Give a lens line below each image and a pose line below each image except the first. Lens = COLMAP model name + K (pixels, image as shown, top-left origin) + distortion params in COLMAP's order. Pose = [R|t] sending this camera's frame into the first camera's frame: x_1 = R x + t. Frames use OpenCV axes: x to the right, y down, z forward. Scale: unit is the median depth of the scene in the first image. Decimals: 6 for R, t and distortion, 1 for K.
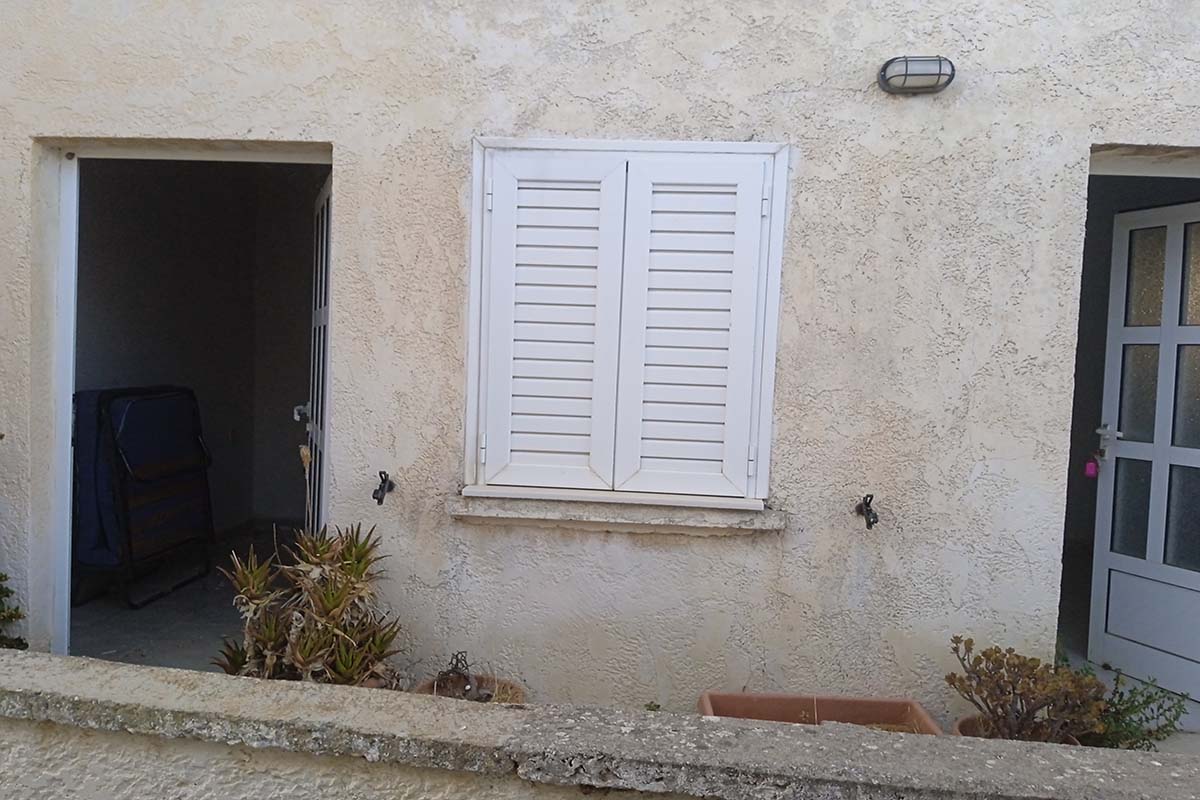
lens RADIAL K [[920.9, 0, 599.3], [0, 920.9, 425.9], [0, 0, 1]] dist [0.080567, -0.116417]
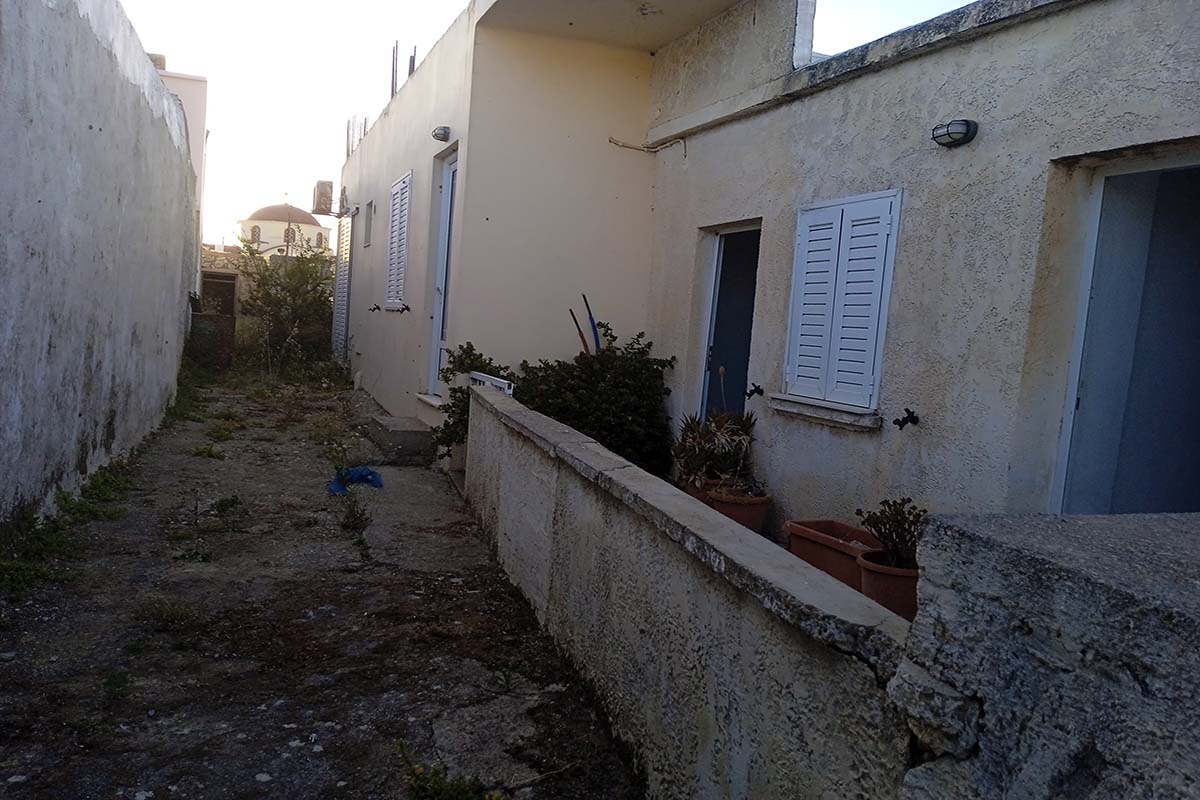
lens RADIAL K [[920.9, 0, 599.3], [0, 920.9, 425.9], [0, 0, 1]] dist [0.080567, -0.116417]
pose [[0.422110, 0.093500, -0.901710, 1.461855], [-0.120491, 0.991629, 0.046420, 0.092110], [0.898502, 0.089053, 0.429842, -0.127196]]
